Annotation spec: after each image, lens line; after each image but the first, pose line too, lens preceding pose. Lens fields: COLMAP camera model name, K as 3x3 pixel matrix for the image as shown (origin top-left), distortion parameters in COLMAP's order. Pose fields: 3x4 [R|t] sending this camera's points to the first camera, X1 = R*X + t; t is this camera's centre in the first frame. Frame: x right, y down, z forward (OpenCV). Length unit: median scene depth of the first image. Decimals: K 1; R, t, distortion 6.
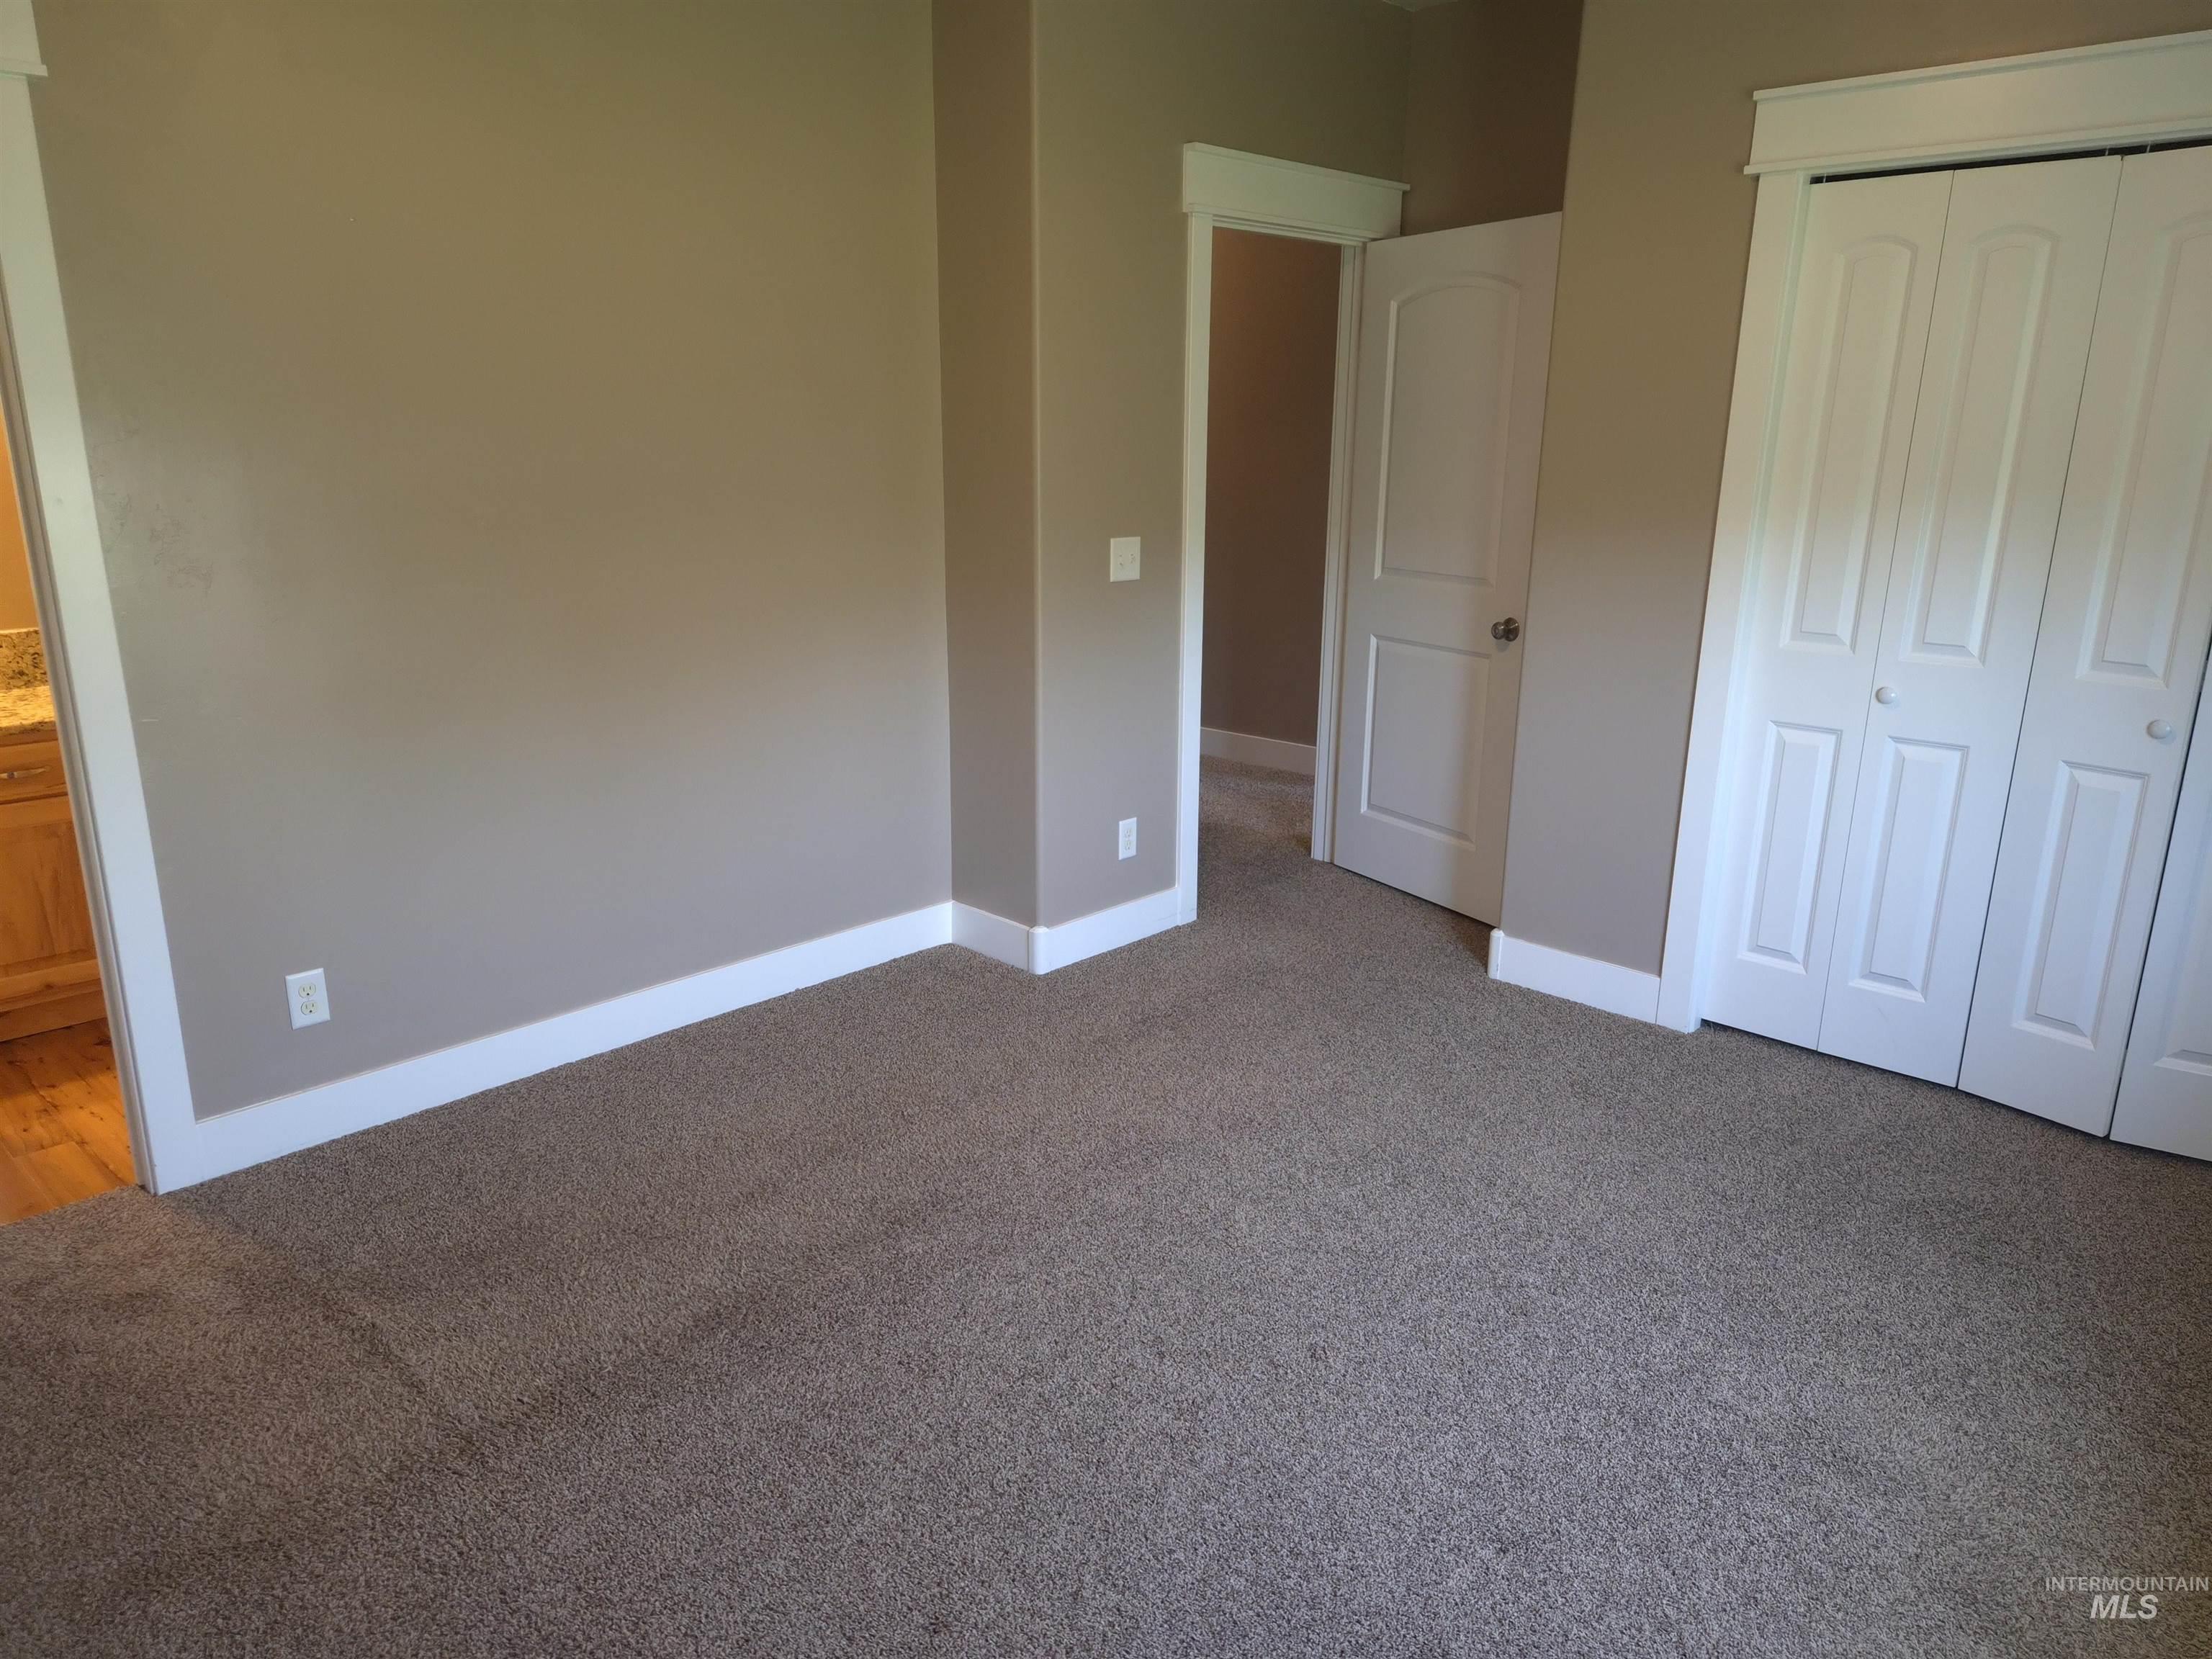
lens RADIAL K [[1516.5, 0, 1104.3], [0, 1516.5, 839.8], [0, 0, 1]] dist [0.090699, -0.079007]
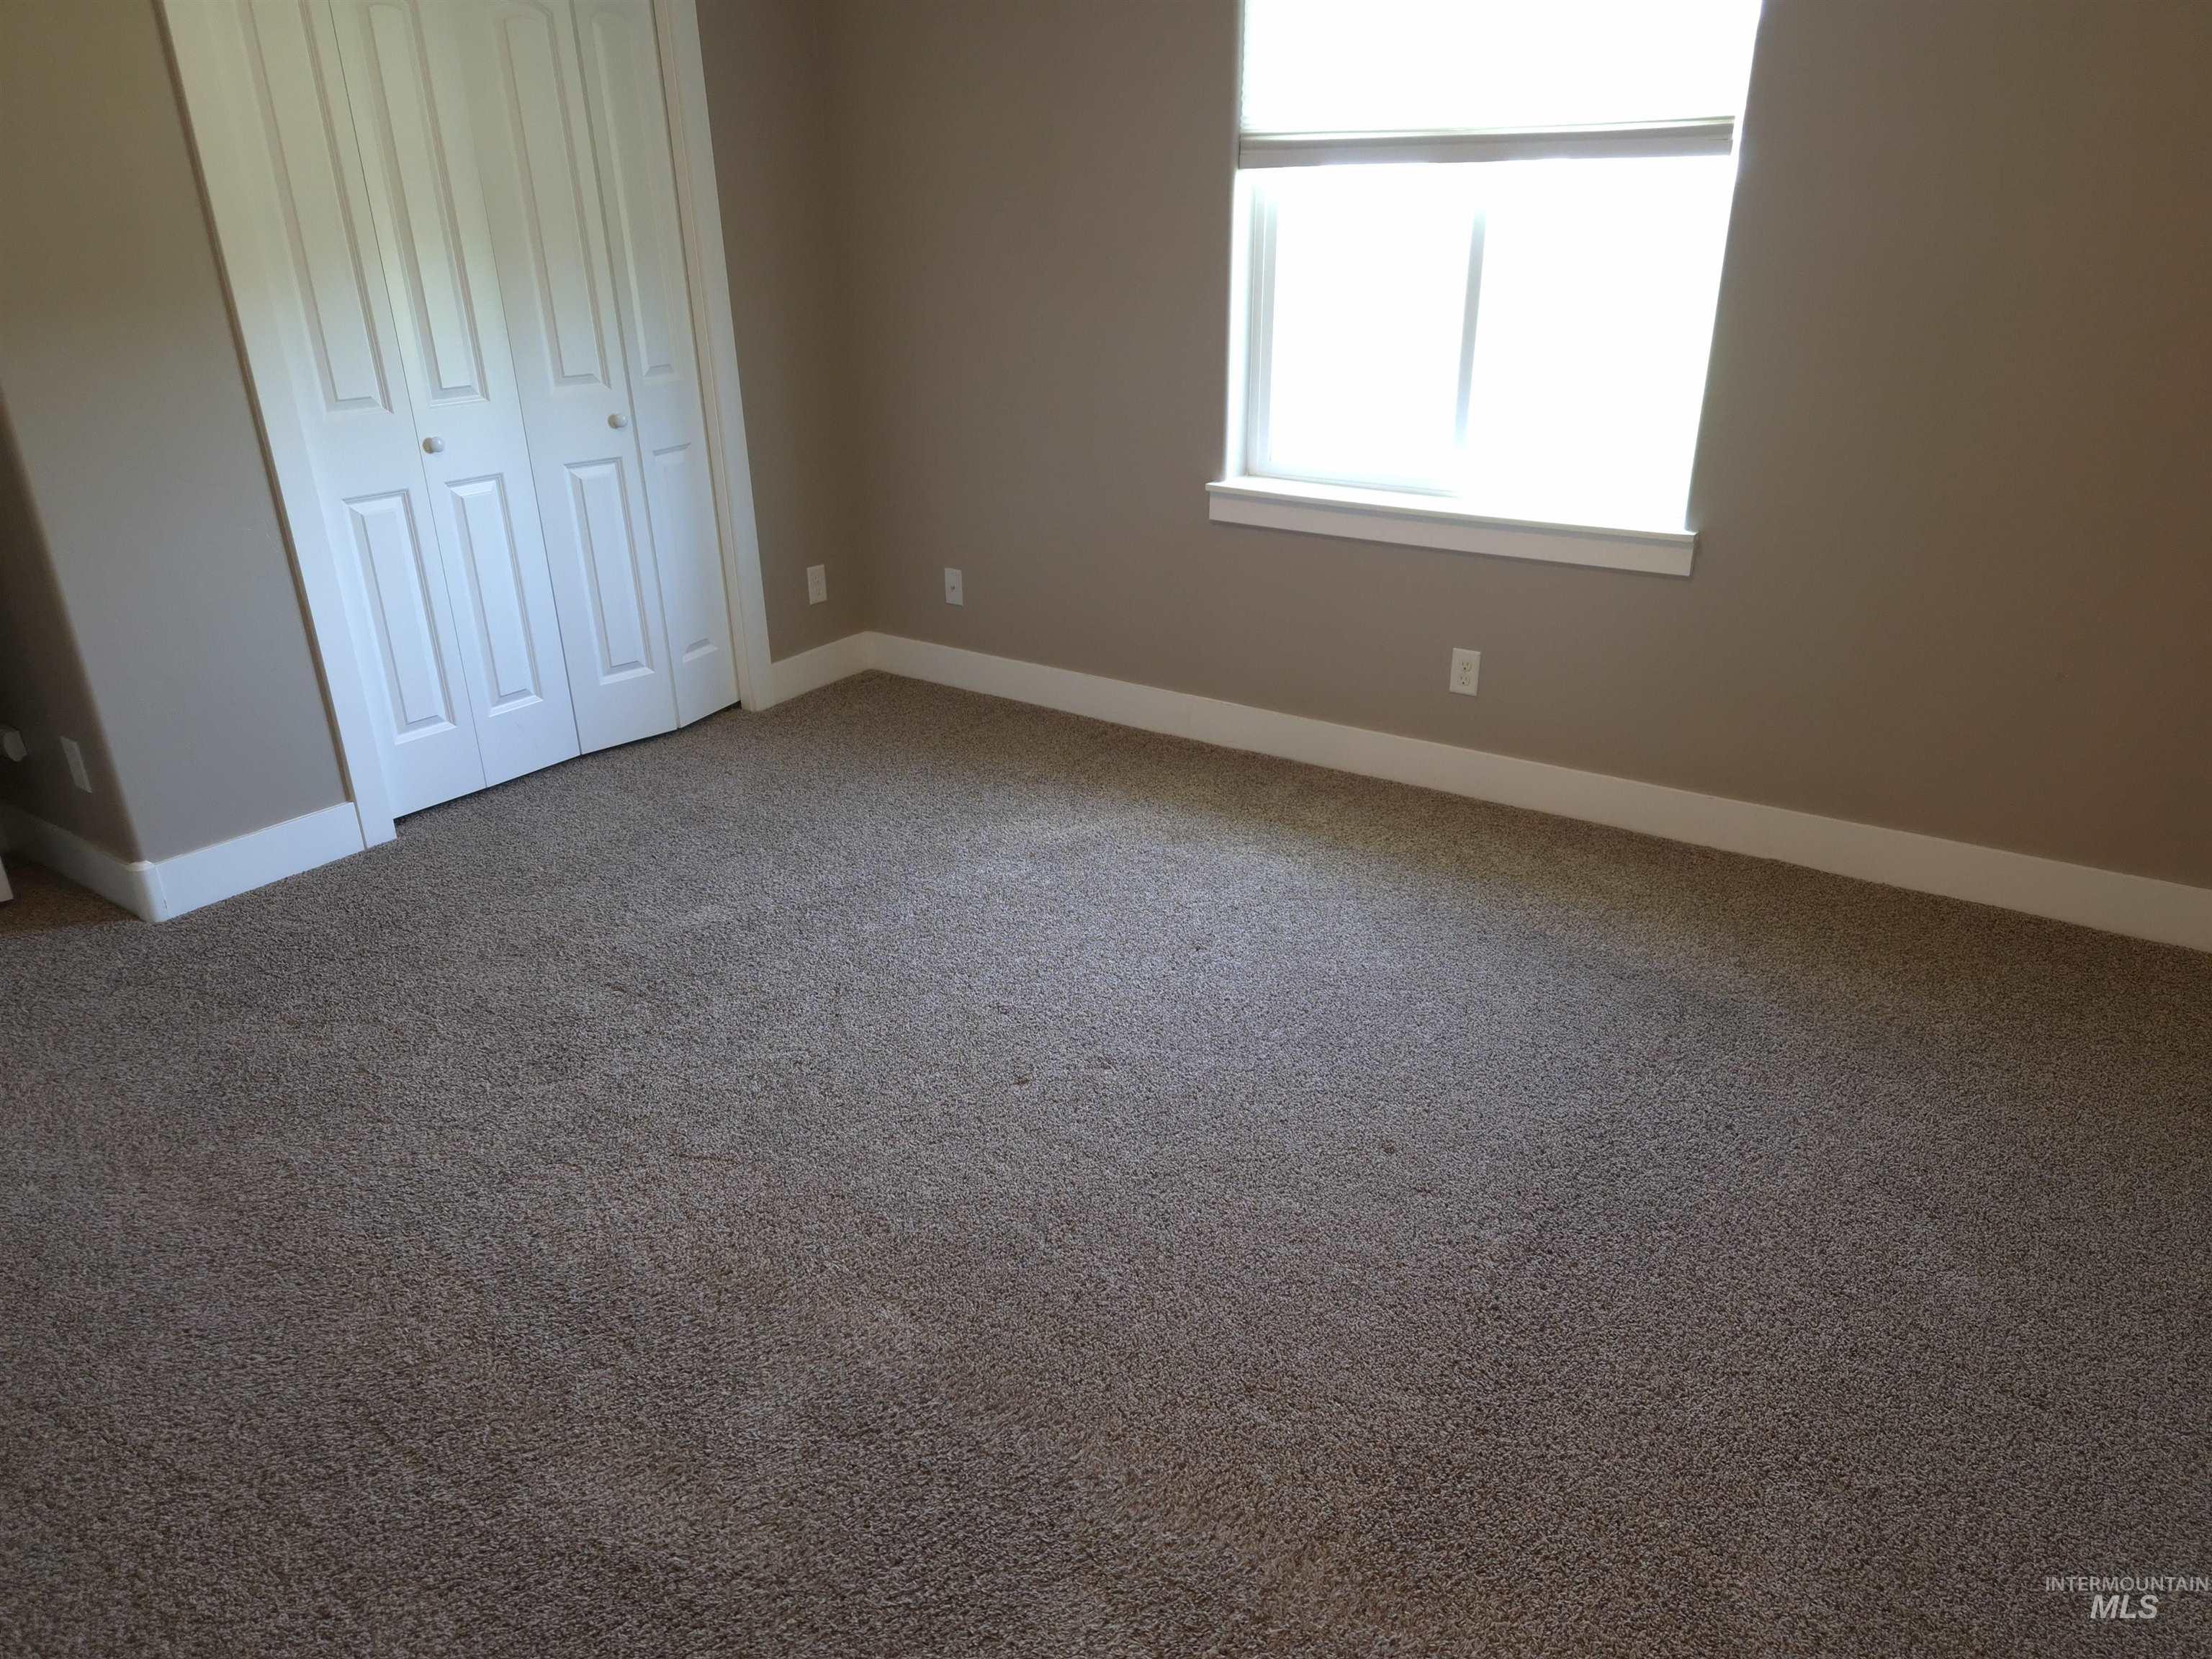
lens RADIAL K [[1516.5, 0, 1104.3], [0, 1516.5, 839.8], [0, 0, 1]] dist [0.090699, -0.079007]
pose [[-0.175278, -0.392422, 0.902930, -0.611095], [0.266403, 0.864009, 0.427221, -0.179520], [-0.947791, 0.315426, -0.046899, 0.658050]]
